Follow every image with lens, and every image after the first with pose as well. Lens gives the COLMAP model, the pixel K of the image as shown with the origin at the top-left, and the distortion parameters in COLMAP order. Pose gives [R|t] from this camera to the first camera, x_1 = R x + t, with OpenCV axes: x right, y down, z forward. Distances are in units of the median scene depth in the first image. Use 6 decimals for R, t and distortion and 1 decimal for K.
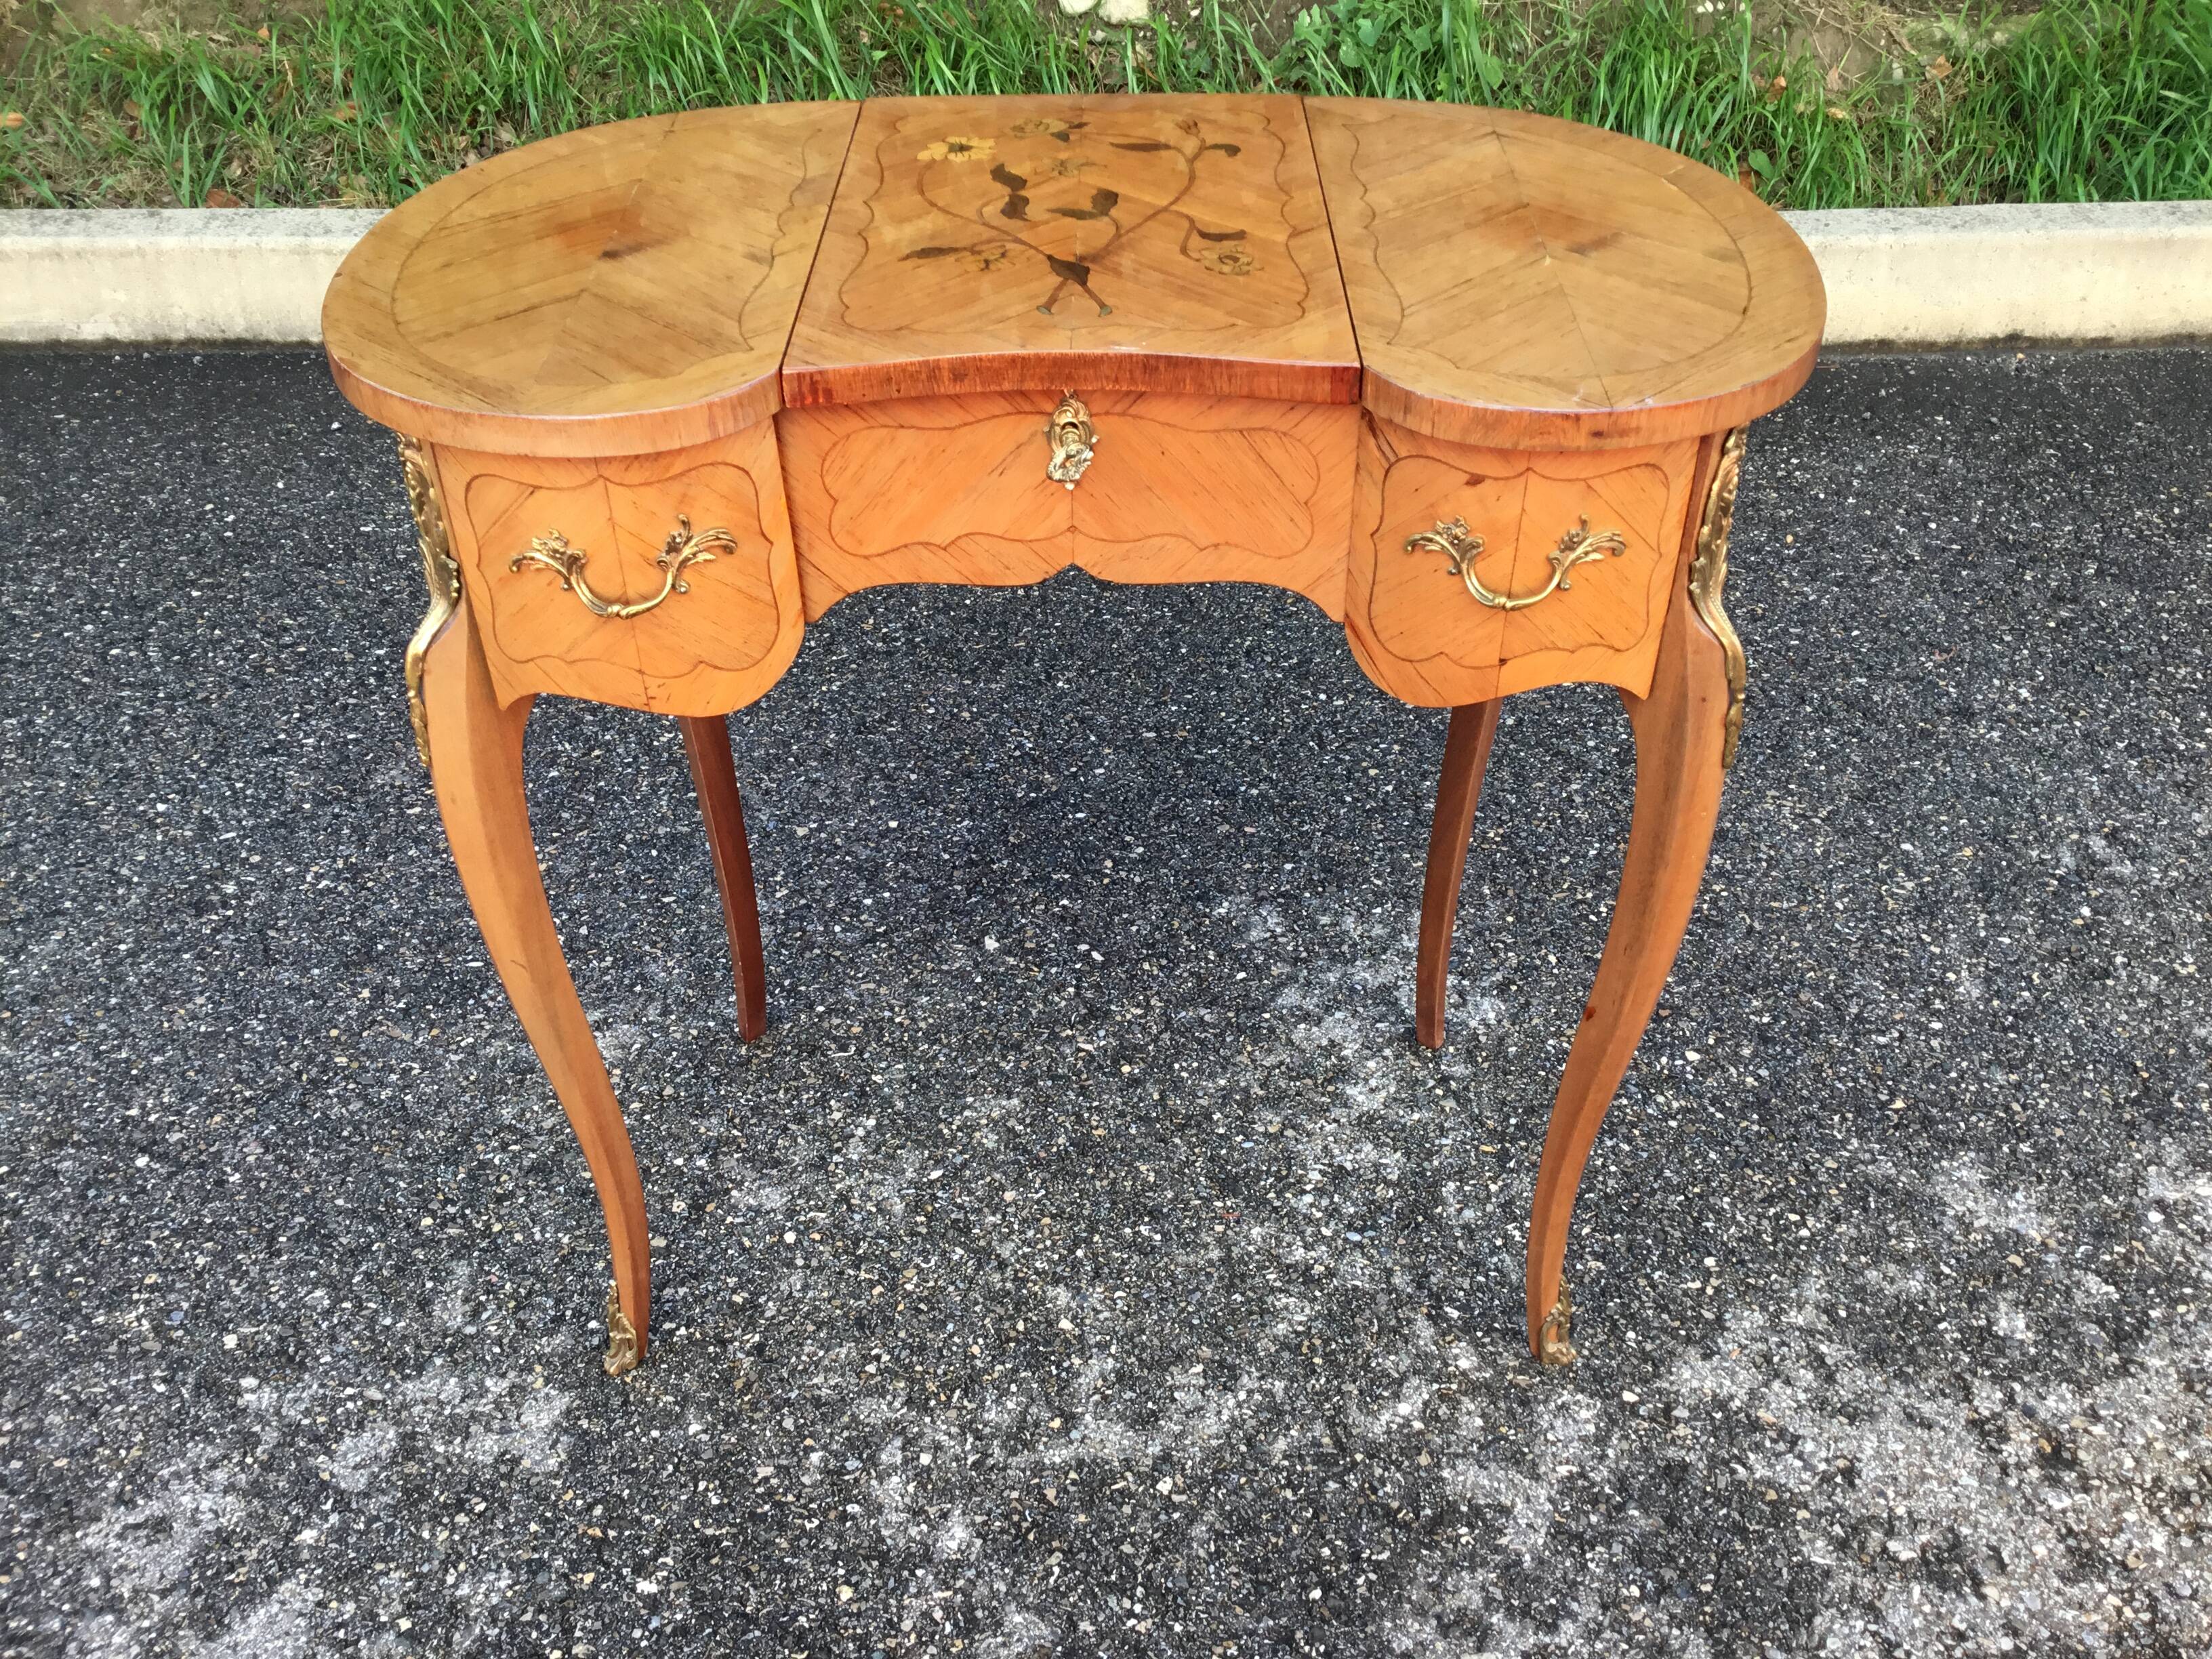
lens RADIAL K [[1988.2, 0, 1139.2], [0, 1988.2, 838.4], [0, 0, 1]] dist [0.153221, -0.325545]
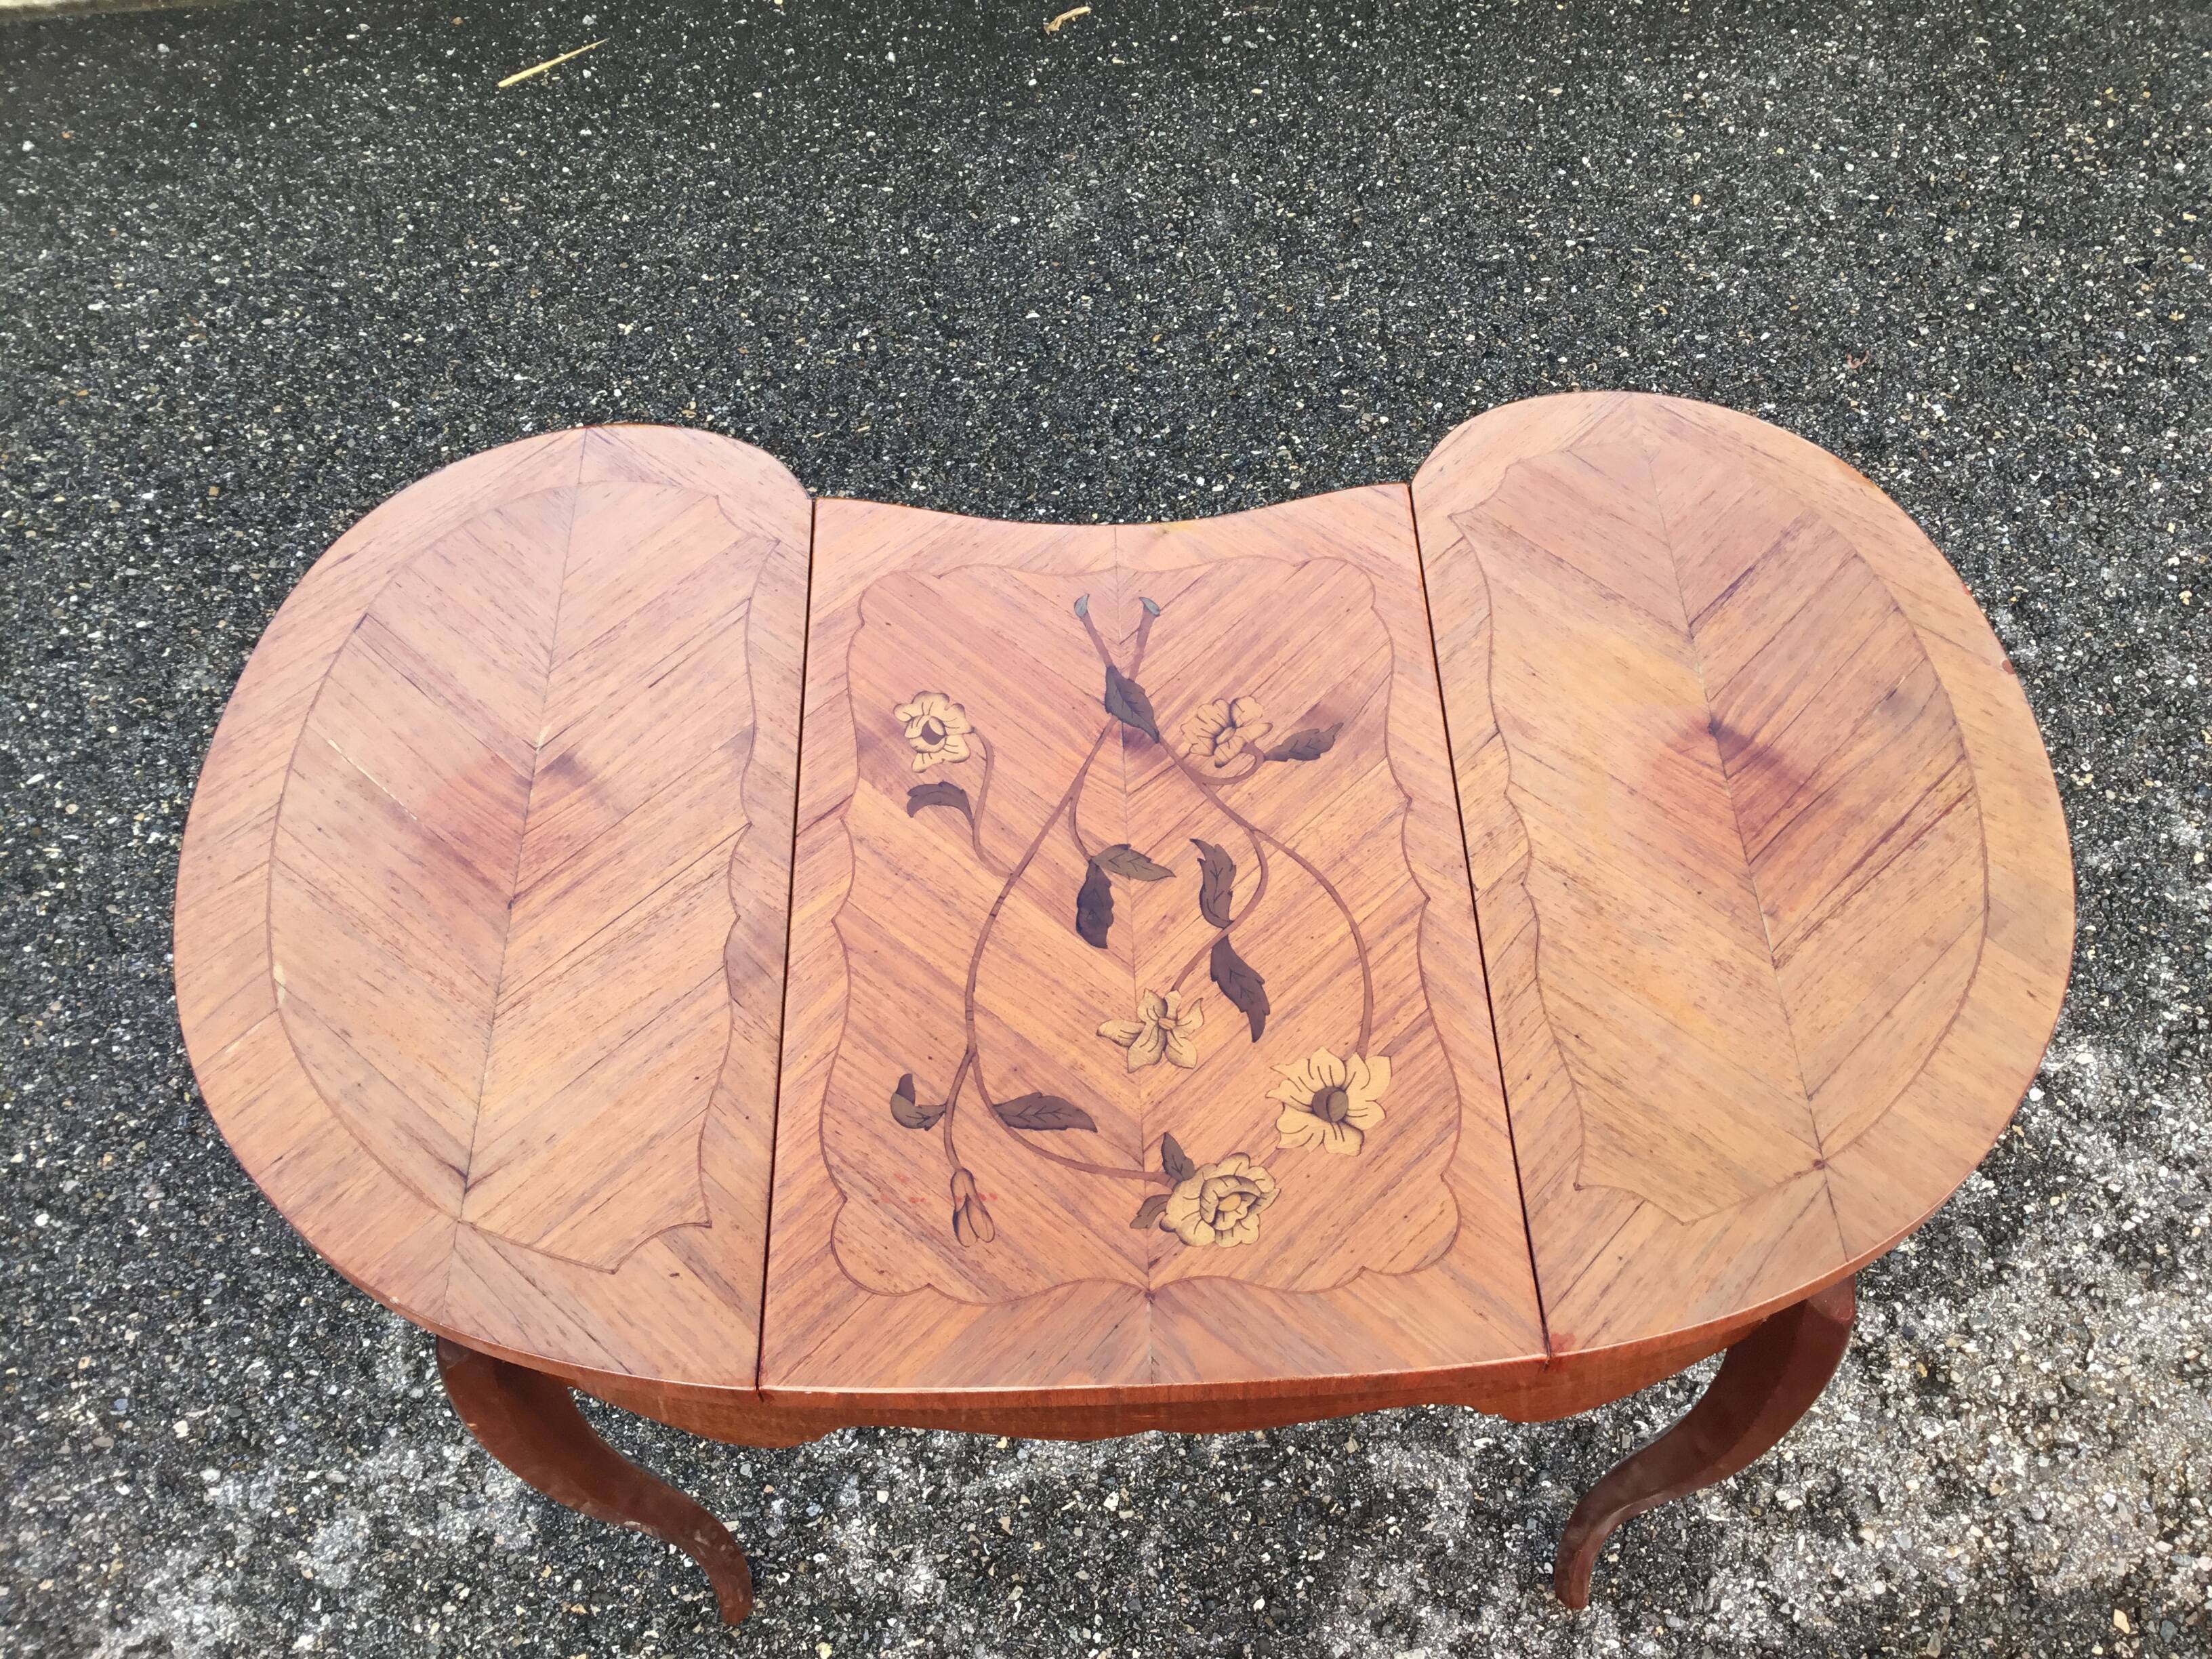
lens RADIAL K [[2010.7, 0, 1136.0], [0, 2010.7, 833.4], [0, 0, 1]] dist [0.114325, -0.228257]
pose [[0.995011, -0.087704, 0.047552, 0.005106], [0.066378, 0.937810, 0.340745, -0.349554], [-0.074479, -0.335889, 0.938952, 0.104651]]
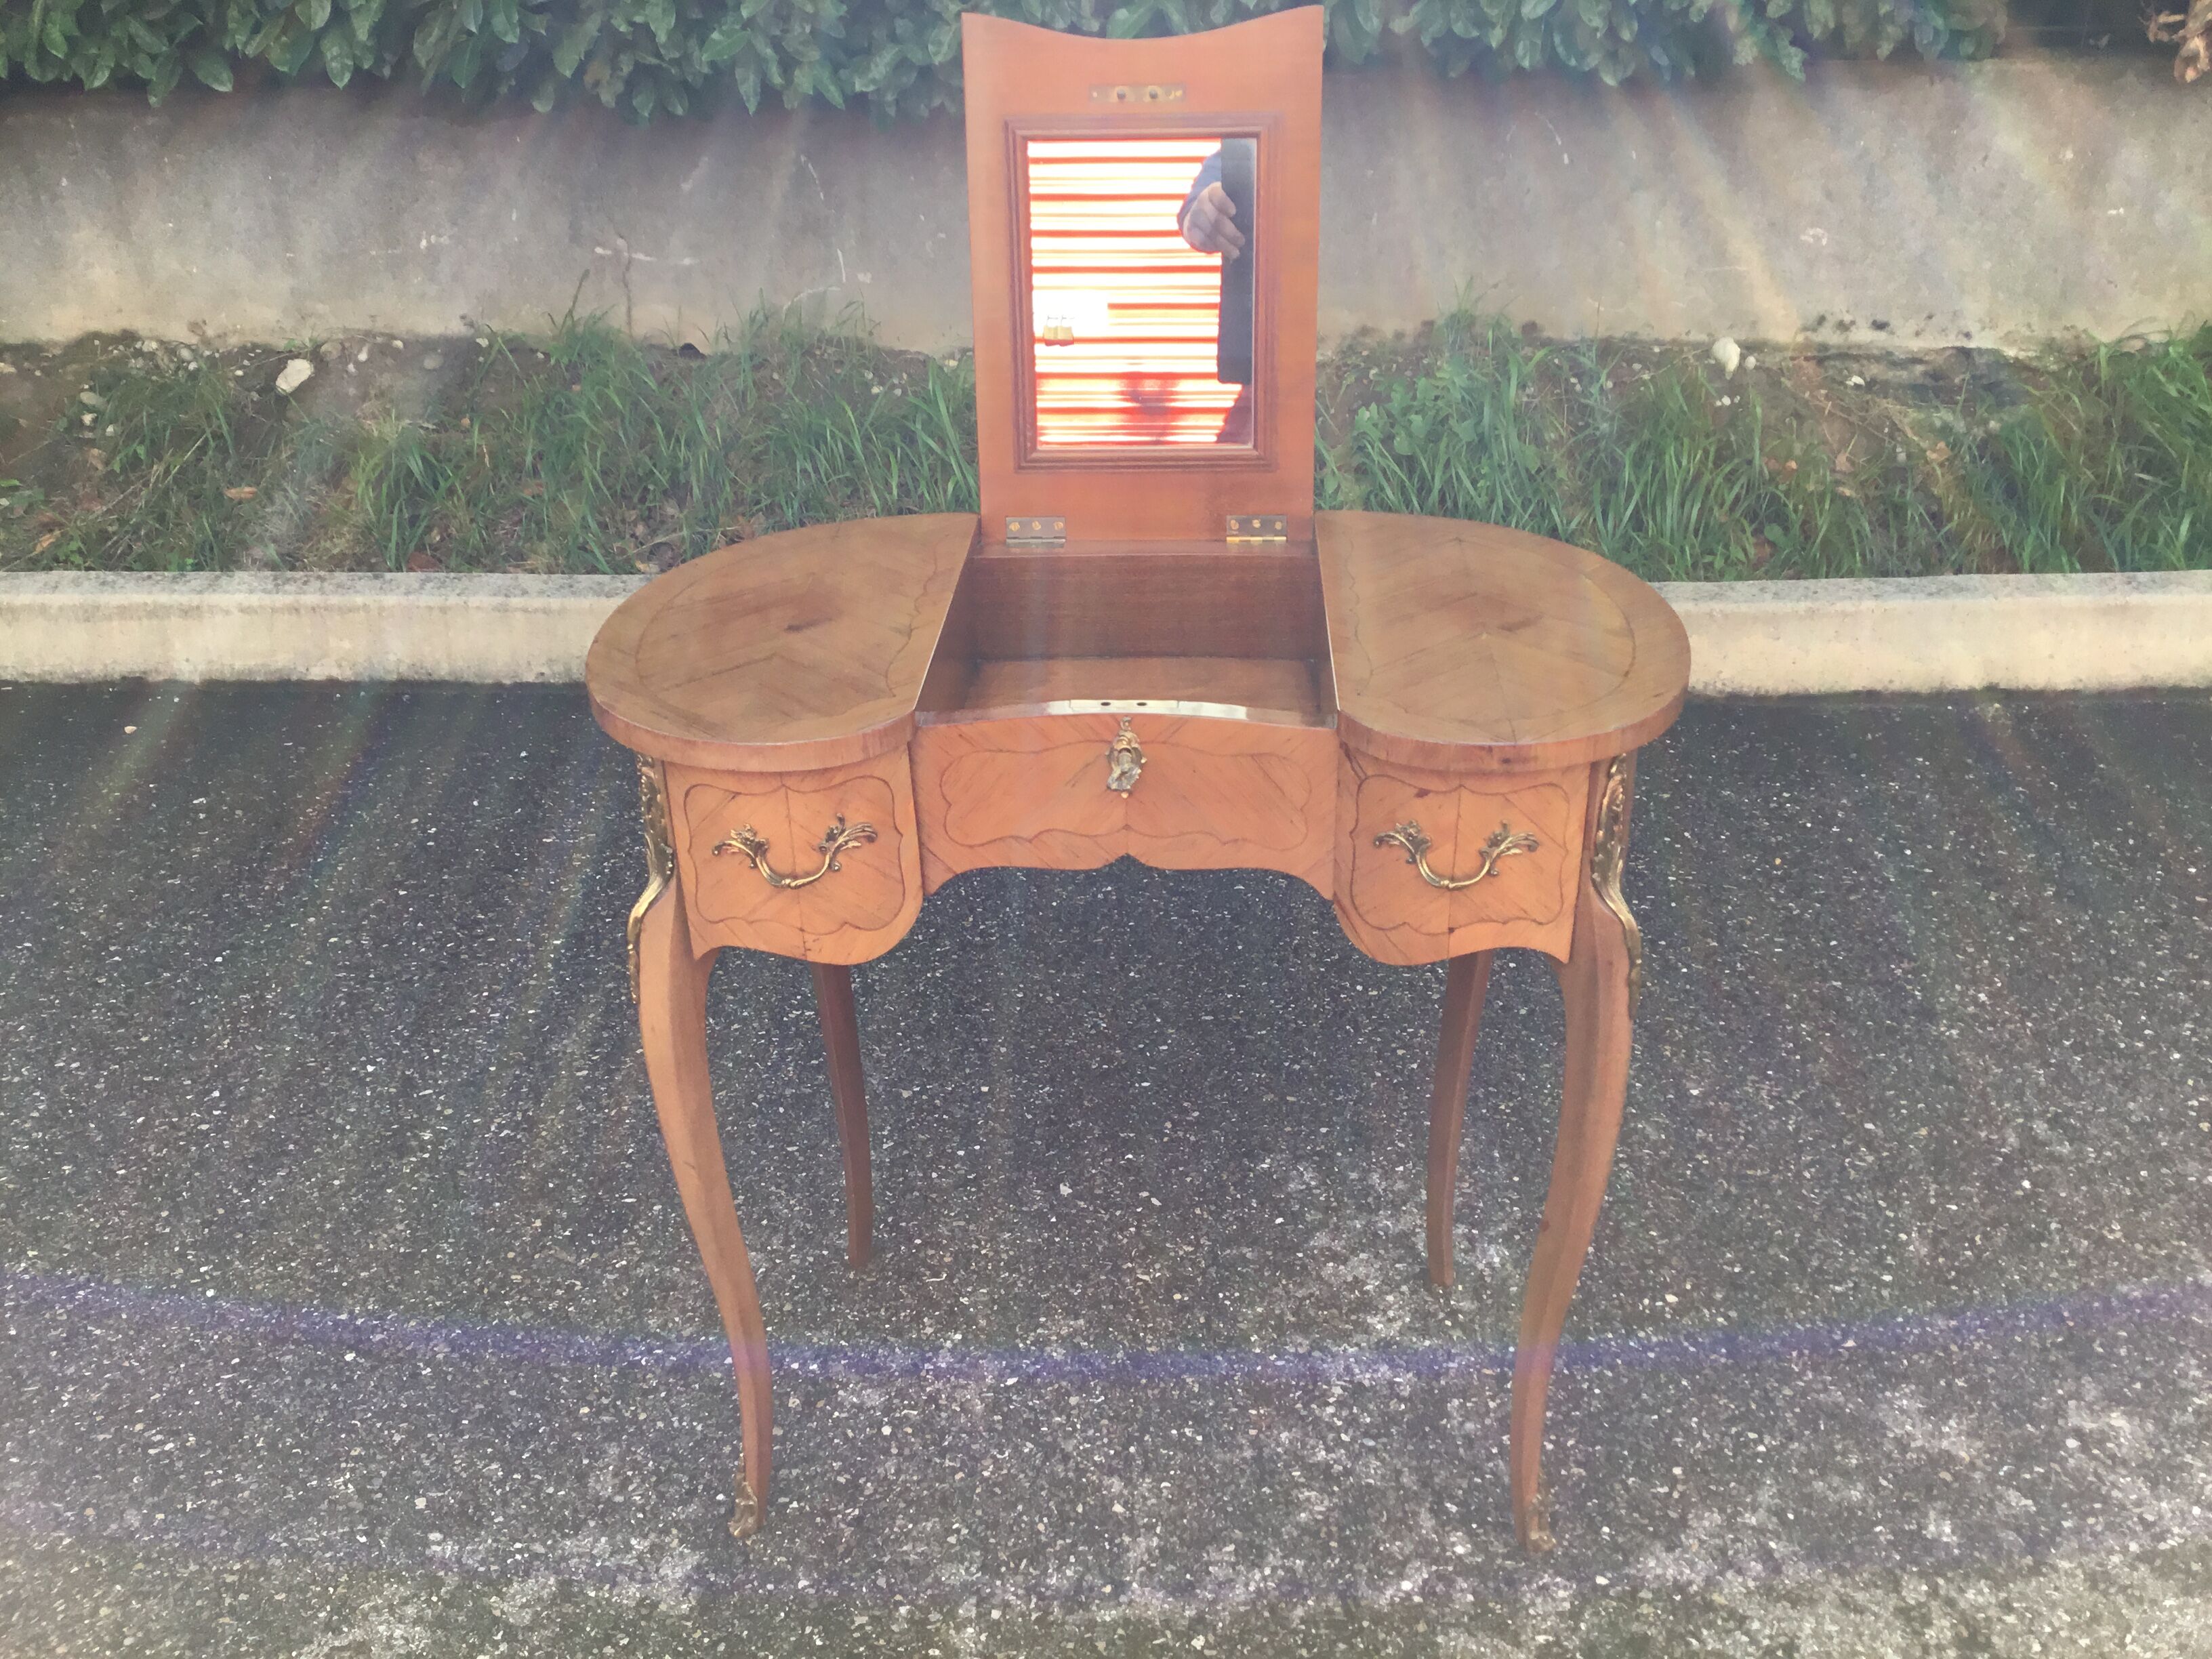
lens RADIAL K [[1980.5, 0, 1140.9], [0, 1980.5, 831.2], [0, 0, 1]] dist [0.168356, -0.364551]
pose [[0.998850, 0.010010, -0.046894, 0.027760], [-0.017647, 0.986072, -0.165382, 0.047126], [0.044585, 0.166019, 0.985114, -0.221954]]
